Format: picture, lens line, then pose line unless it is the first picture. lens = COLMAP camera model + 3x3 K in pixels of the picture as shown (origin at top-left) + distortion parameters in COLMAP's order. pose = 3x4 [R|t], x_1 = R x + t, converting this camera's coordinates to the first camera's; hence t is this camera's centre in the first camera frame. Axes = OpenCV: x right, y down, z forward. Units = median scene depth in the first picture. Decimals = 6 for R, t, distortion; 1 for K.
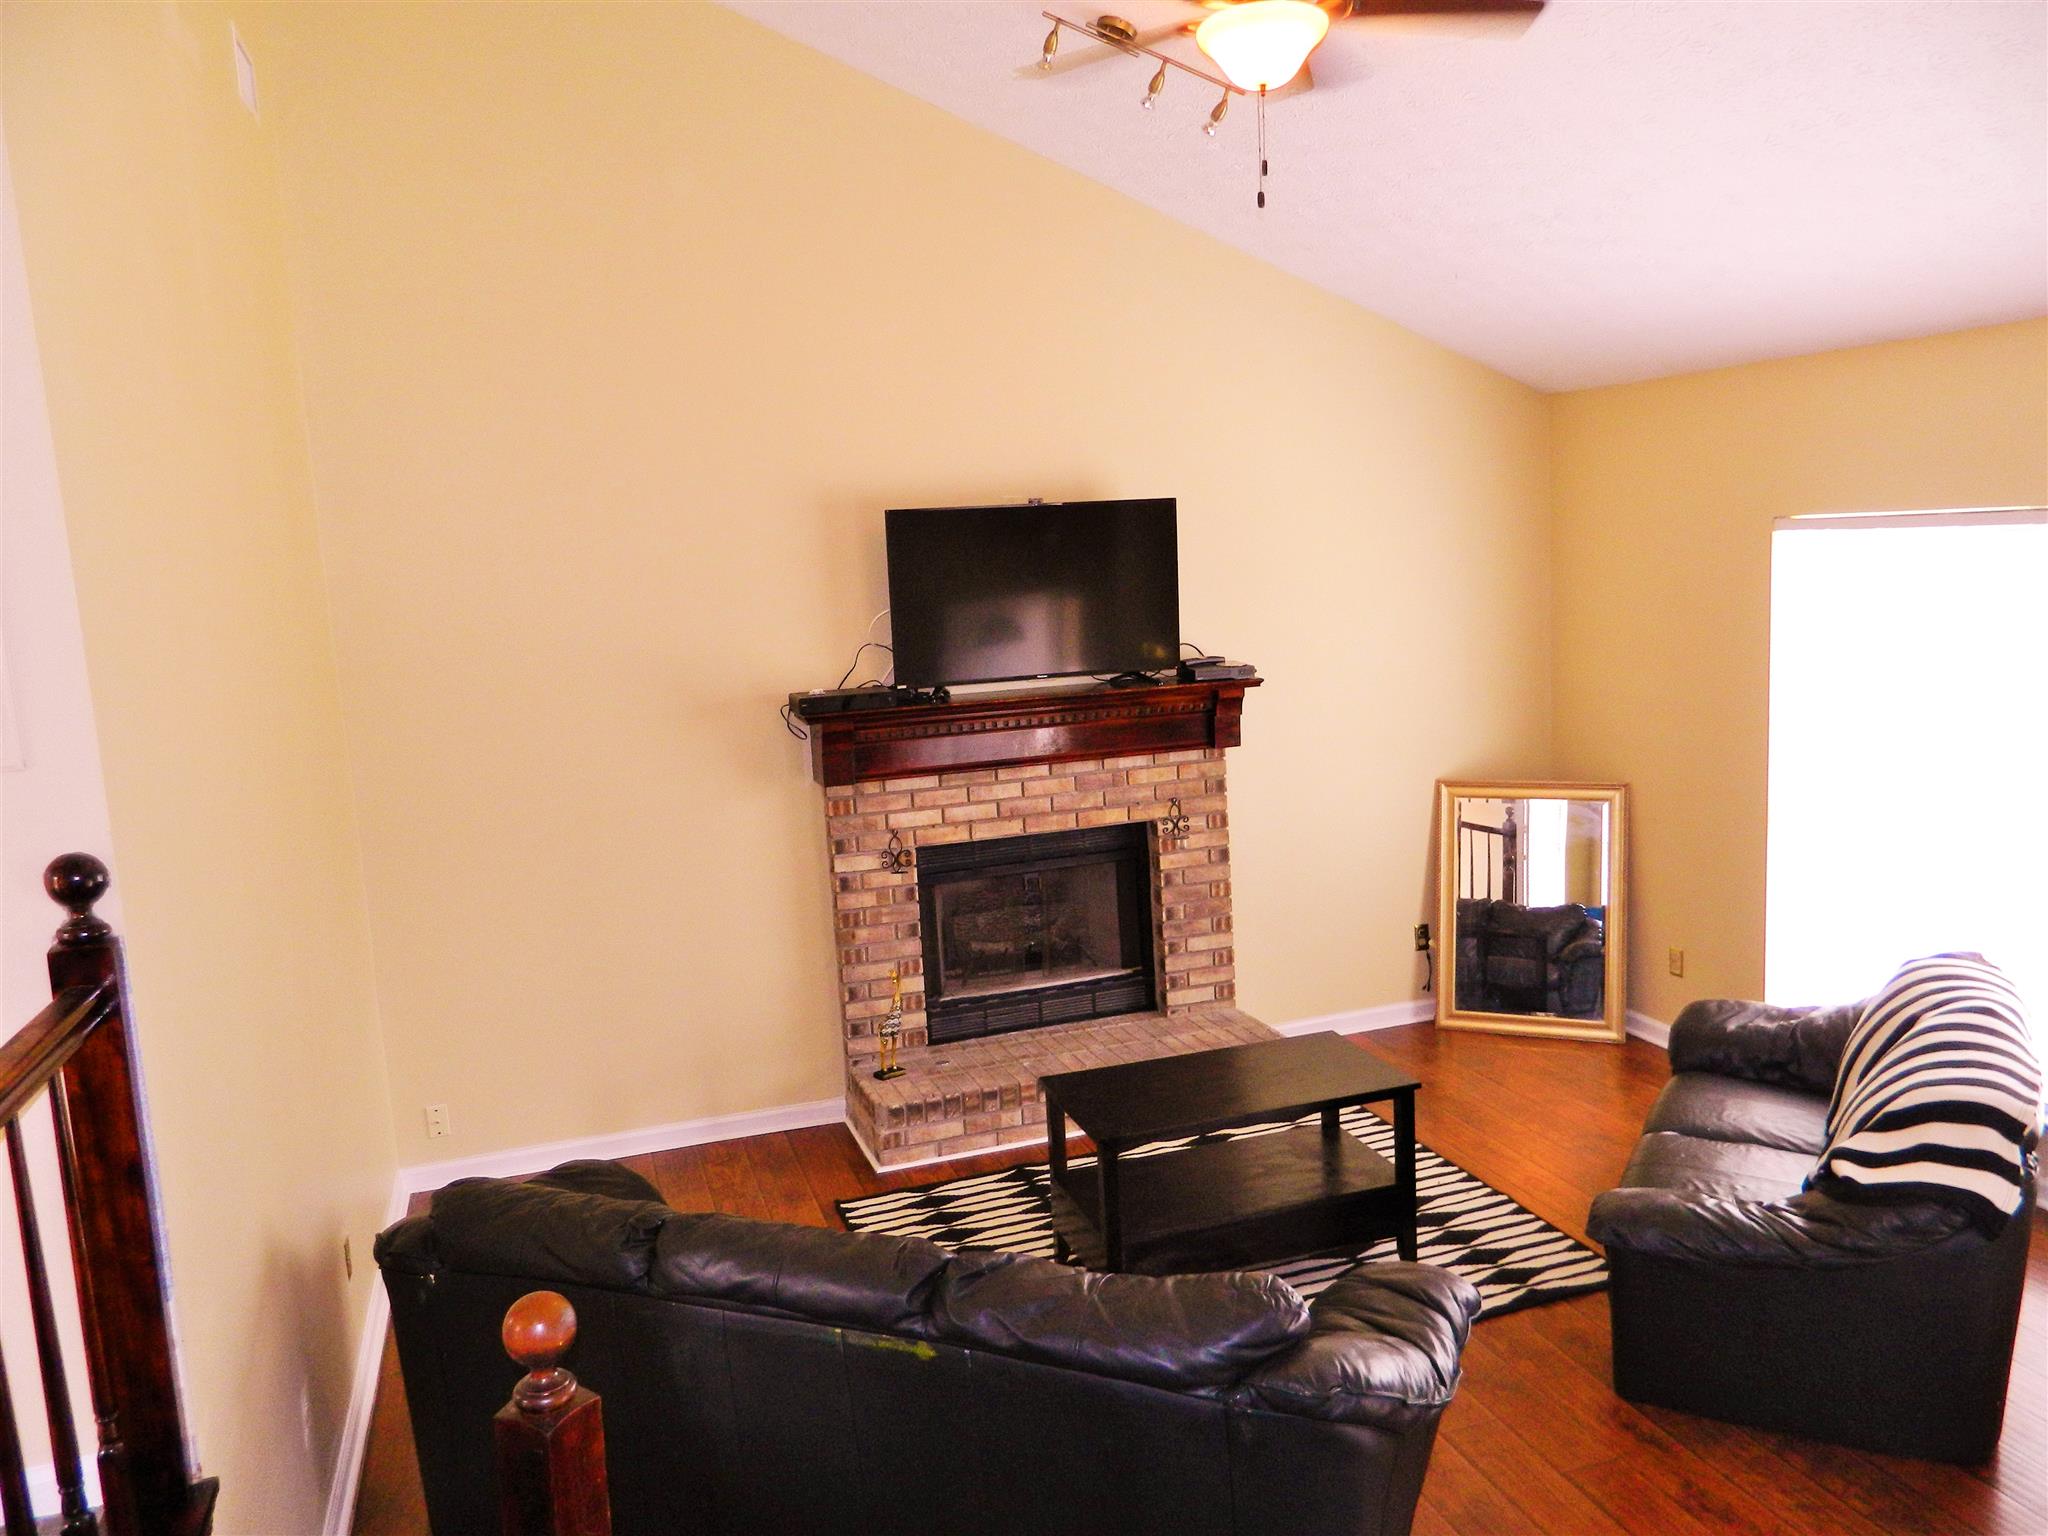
lens RADIAL K [[1532.0, 0, 1029.5], [0, 1532.0, 778.6], [0, 0, 1]] dist [0.021454, -0.002949]
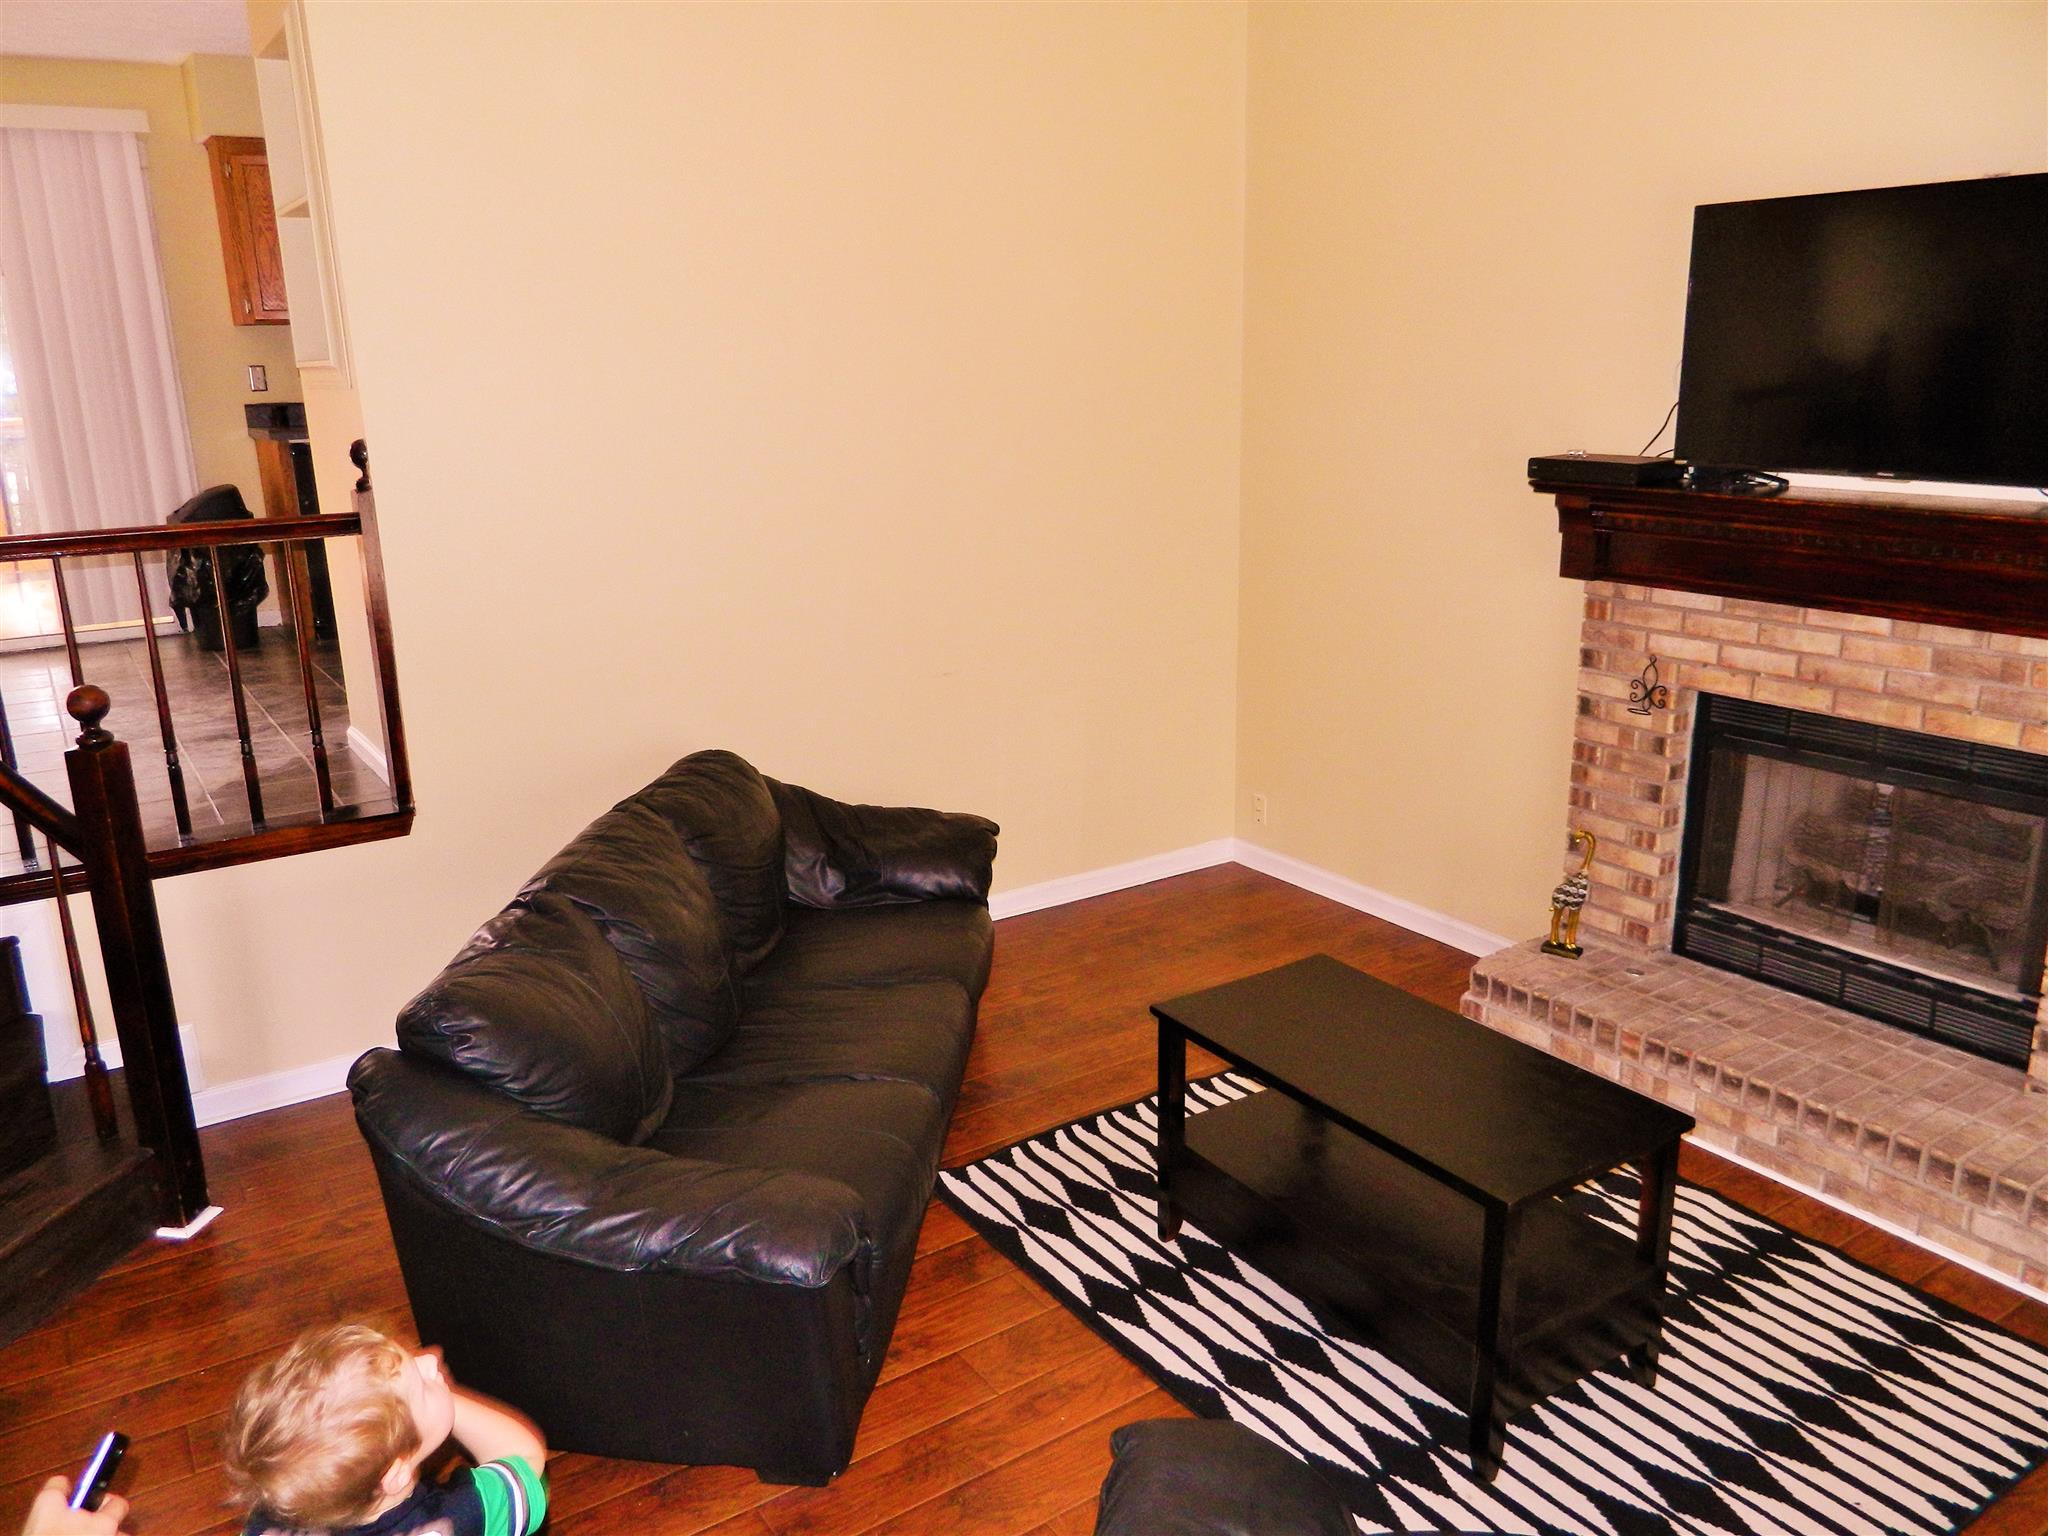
lens RADIAL K [[1532.0, 0, 1024.1], [0, 1532.0, 759.1], [0, 0, 1]] dist [0.021454, -0.002949]
pose [[0.265698, 0.297688, -0.916944, 0.528643], [-0.140754, 0.952918, 0.268582, -0.075828], [0.953726, 0.057702, 0.295089, 0.488135]]
